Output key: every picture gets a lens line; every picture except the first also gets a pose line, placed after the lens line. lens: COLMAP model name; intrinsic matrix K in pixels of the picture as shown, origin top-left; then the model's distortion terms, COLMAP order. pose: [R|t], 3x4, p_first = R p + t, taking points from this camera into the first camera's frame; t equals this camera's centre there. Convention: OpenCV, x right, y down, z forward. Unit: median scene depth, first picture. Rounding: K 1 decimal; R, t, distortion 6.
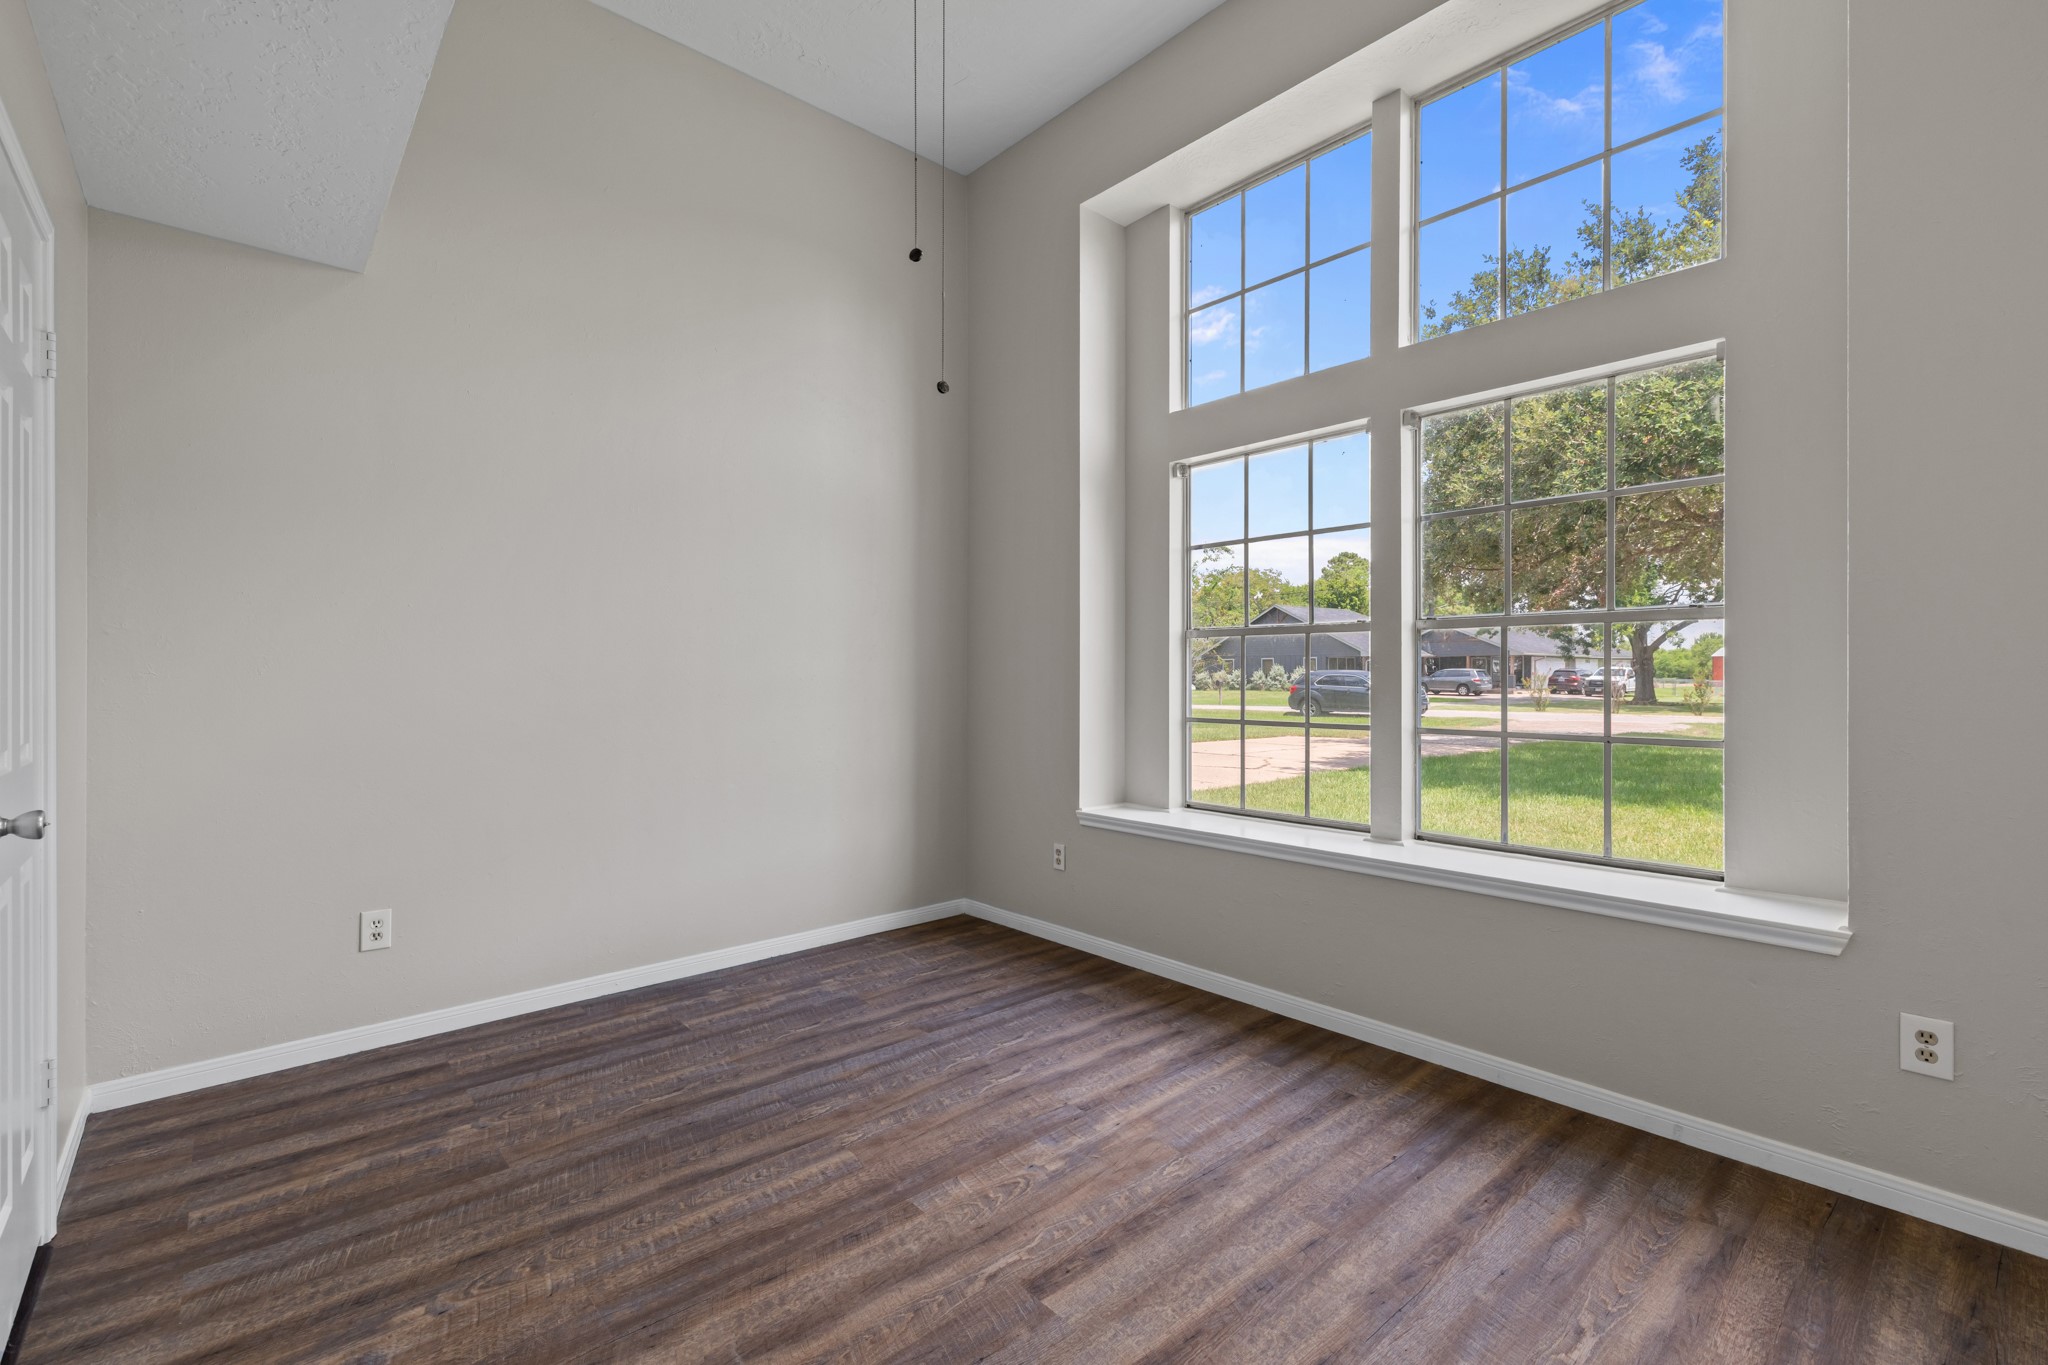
lens RADIAL K [[892.8, 0, 1023.0], [0, 892.8, 678.8], [0, 0, 1]] dist [-0.001771, 0.000972]
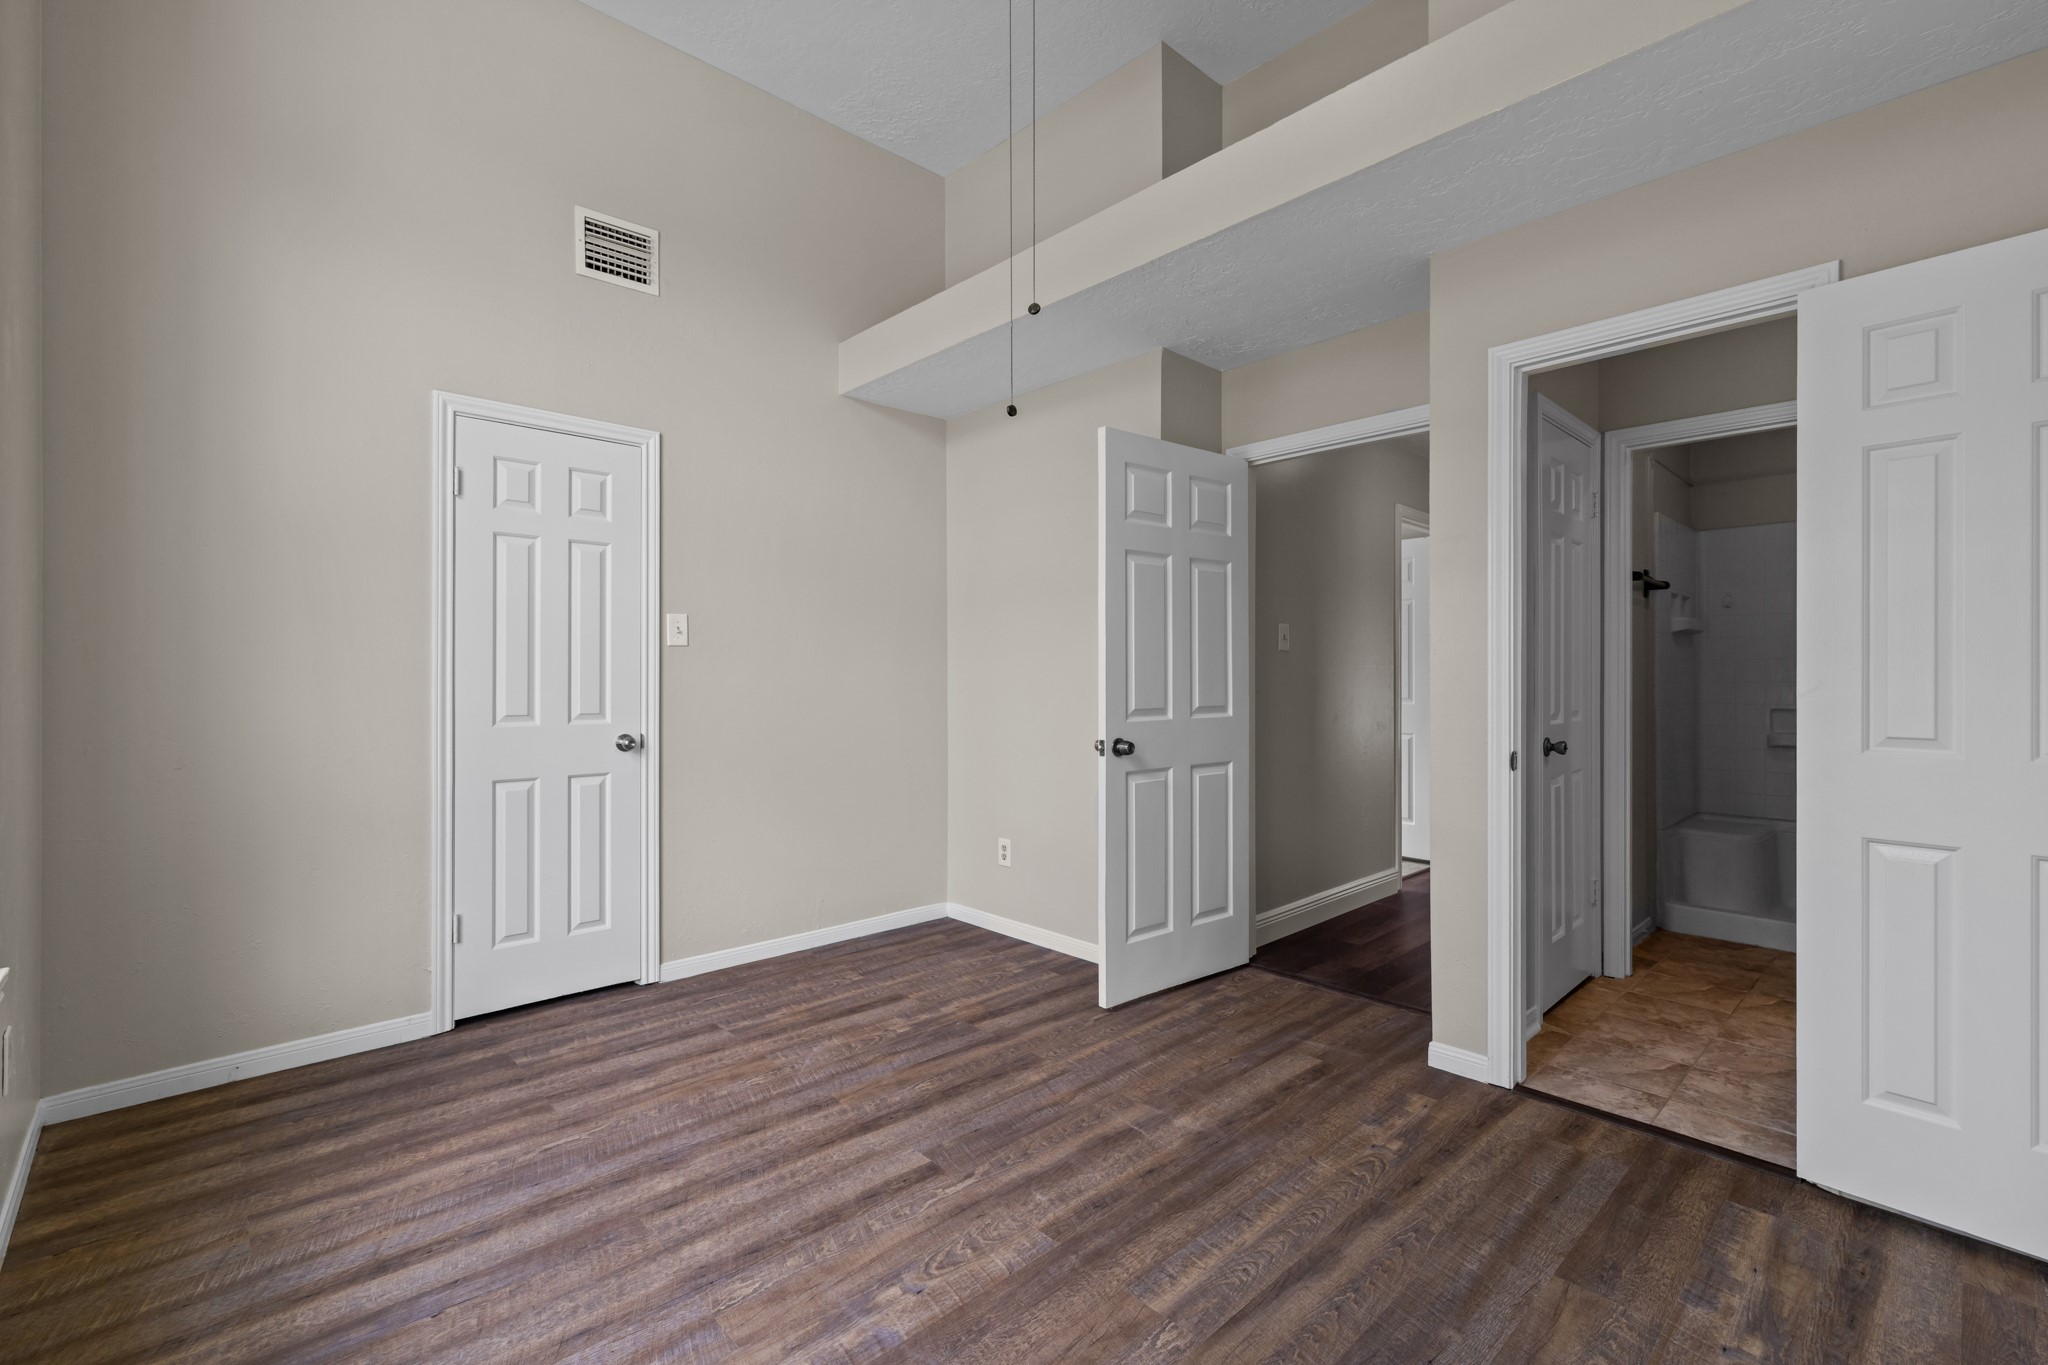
lens RADIAL K [[892.8, 0, 1024.4], [0, 892.8, 678.5], [0, 0, 1]] dist [-0.001771, 0.000972]
pose [[-0.999679, 0.000156, -0.025343, -0.071214], [0.000071, 0.999994, 0.003363, -0.006813], [0.025344, 0.003360, -0.999673, 1.975334]]
